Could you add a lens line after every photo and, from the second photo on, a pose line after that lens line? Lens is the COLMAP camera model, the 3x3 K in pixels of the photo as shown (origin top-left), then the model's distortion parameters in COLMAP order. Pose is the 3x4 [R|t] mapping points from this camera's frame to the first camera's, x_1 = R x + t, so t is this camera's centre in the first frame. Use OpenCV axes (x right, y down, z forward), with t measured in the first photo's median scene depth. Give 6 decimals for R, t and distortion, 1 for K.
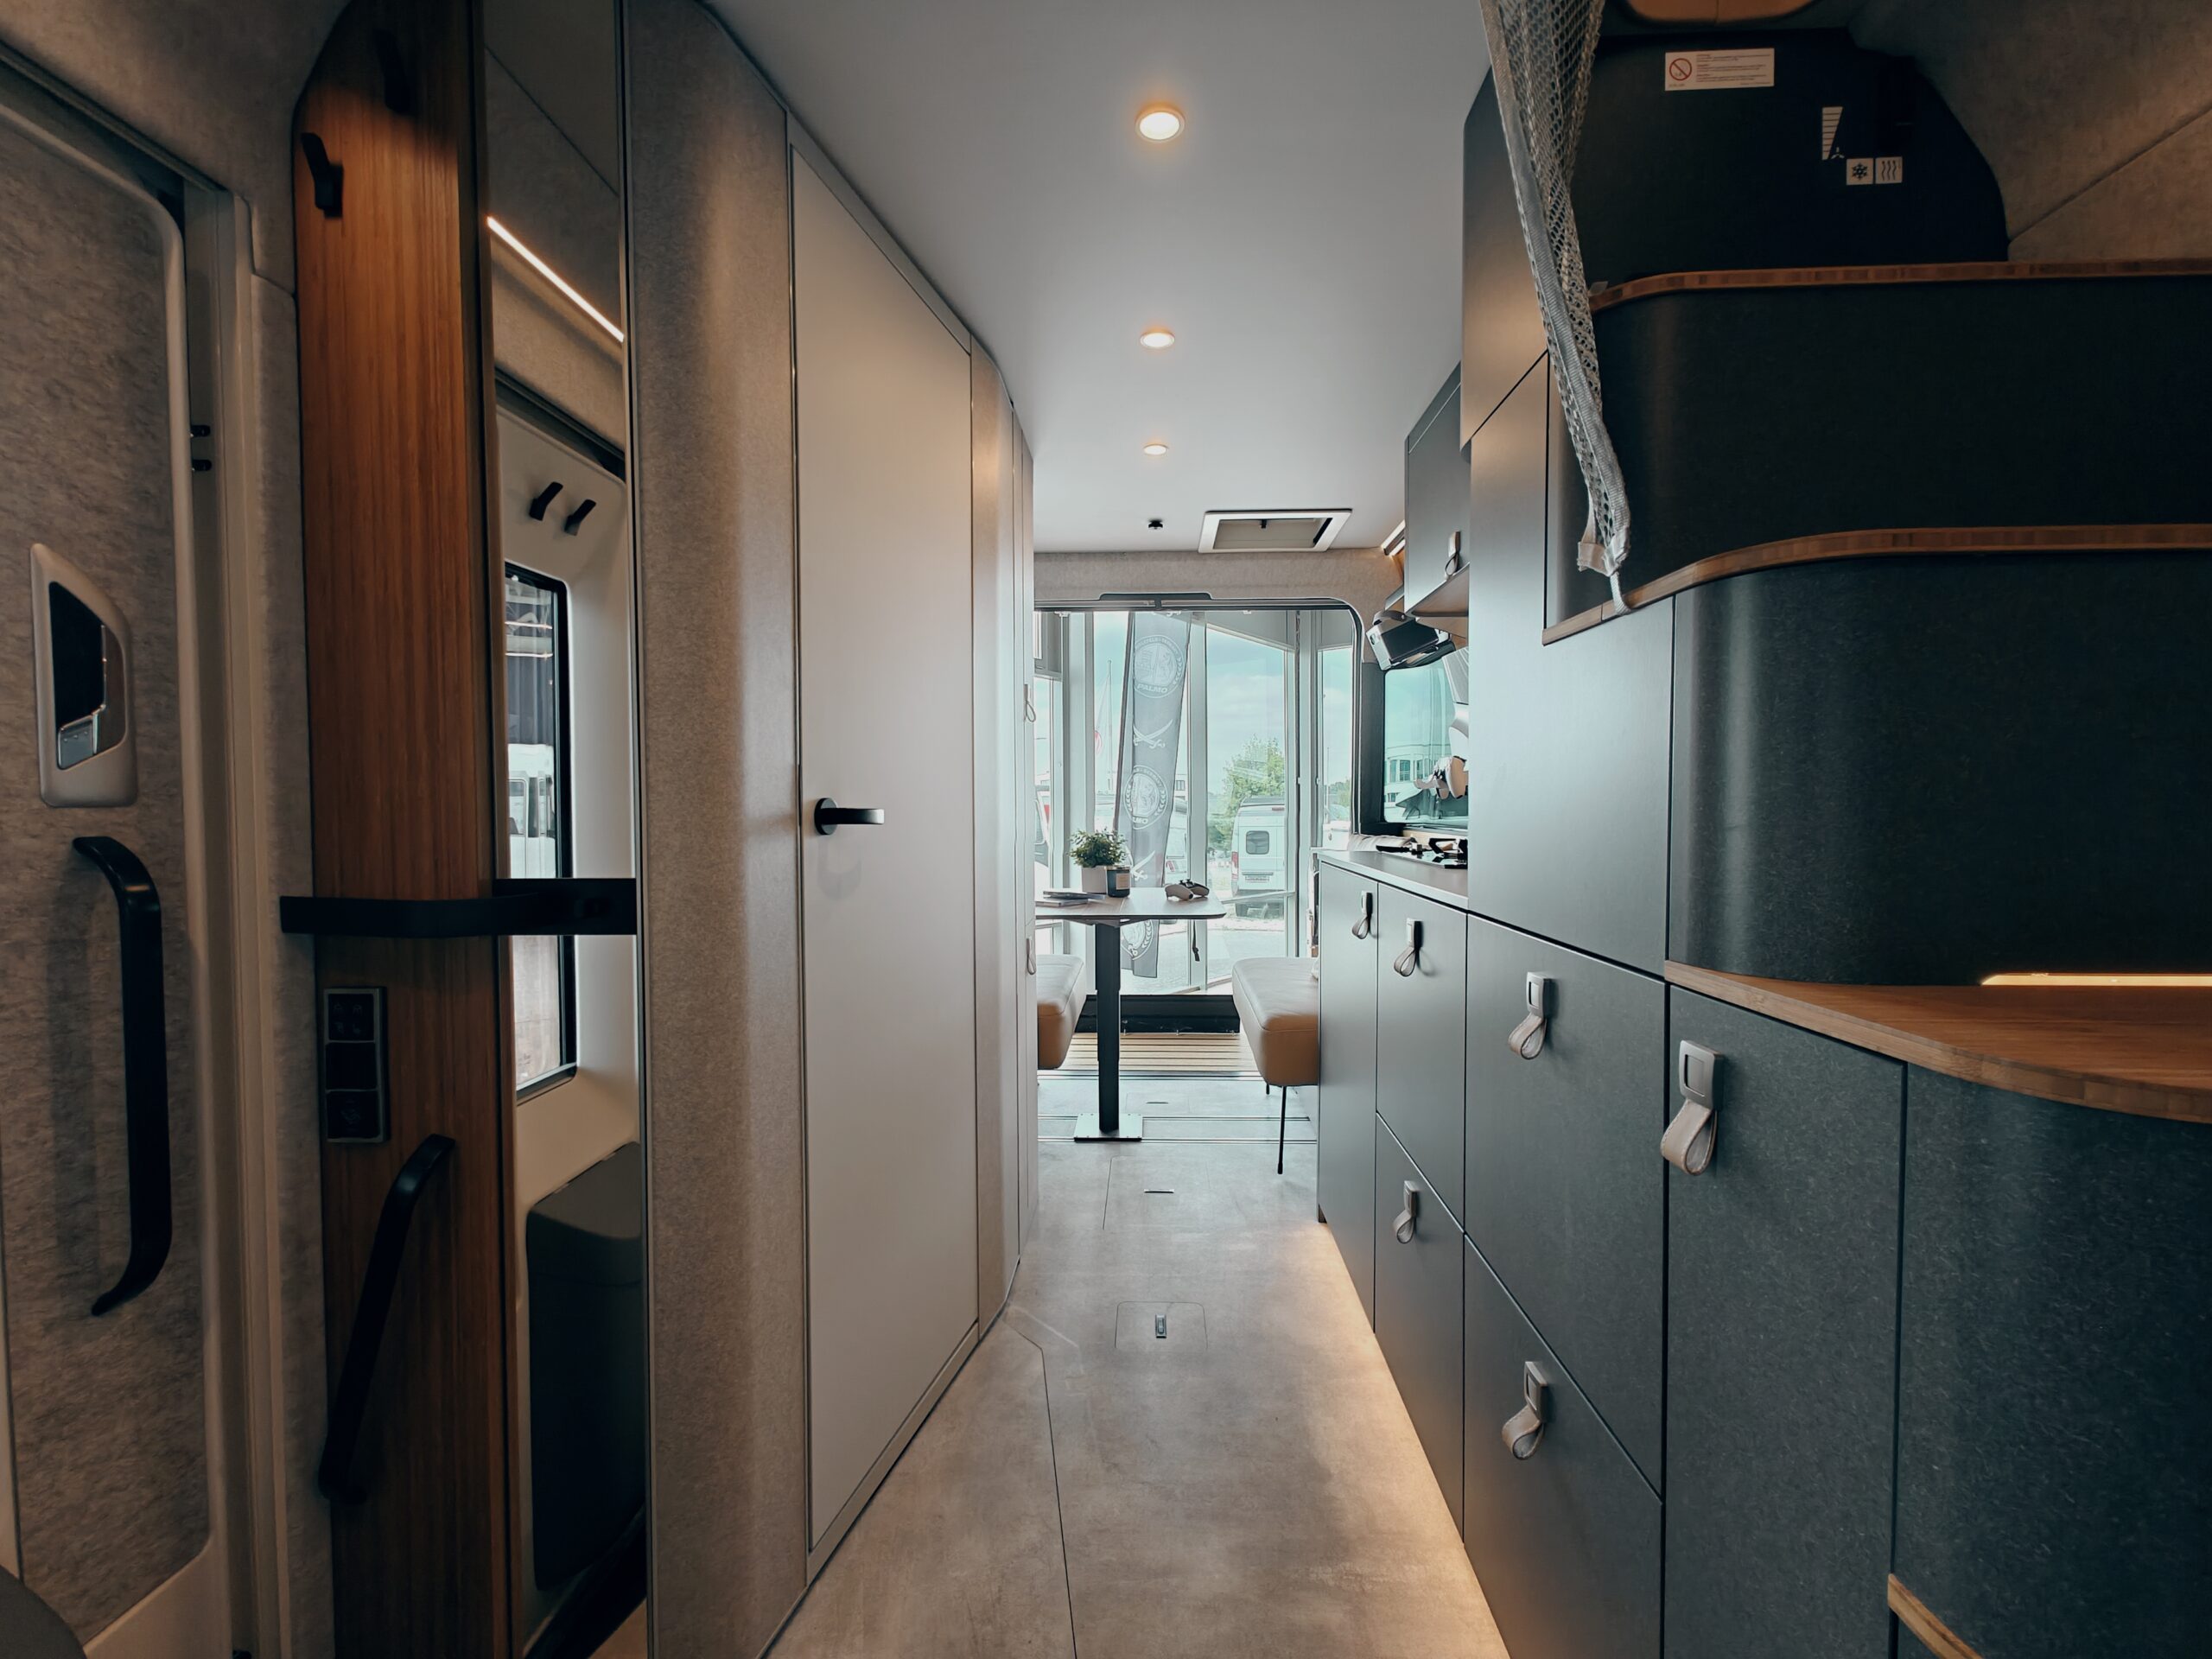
lens RADIAL K [[926.6, 0, 1107.5], [0, 926.6, 825.9], [0, 0, 1]] dist [0.004503, -0.004368]
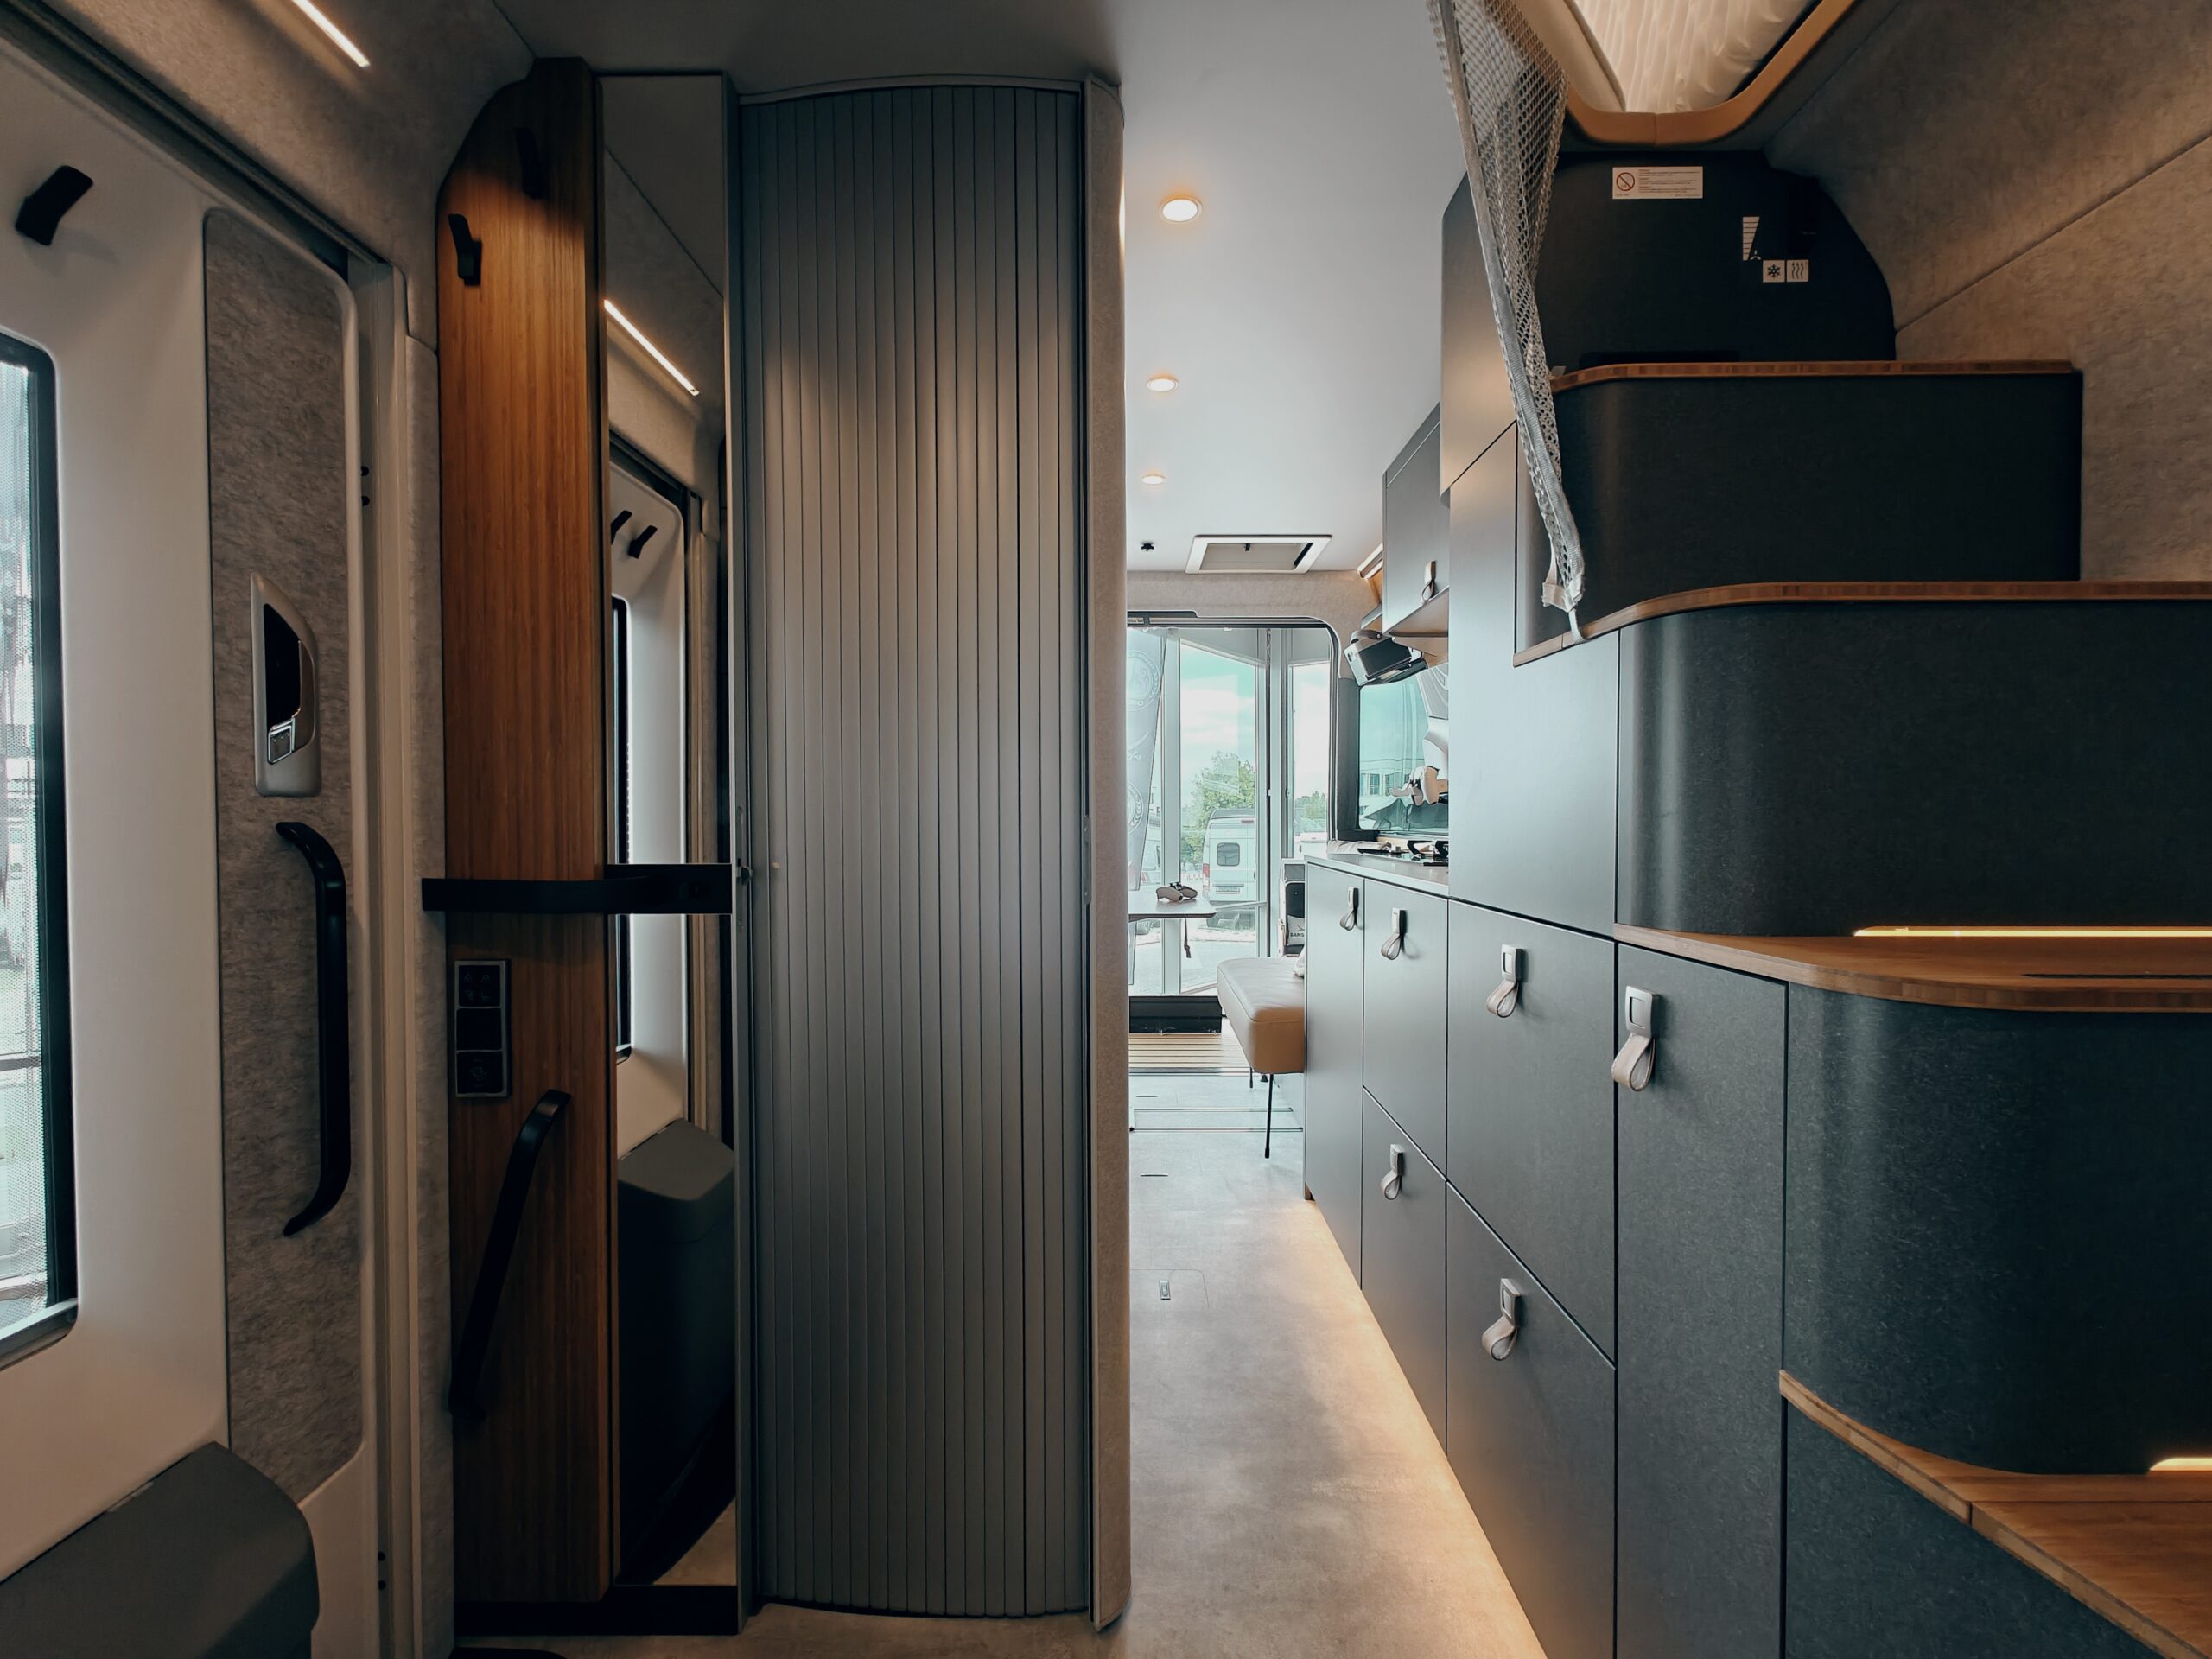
lens RADIAL K [[928.6, 0, 1107.4], [0, 928.6, 825.3], [0, 0, 1]] dist [-0.001263, -0.000048]
pose [[0.999421, 0.002260, 0.033949, -0.087411], [-0.001767, 0.999893, -0.014553, 0.024995], [-0.033978, 0.014485, 0.999318, -0.161455]]
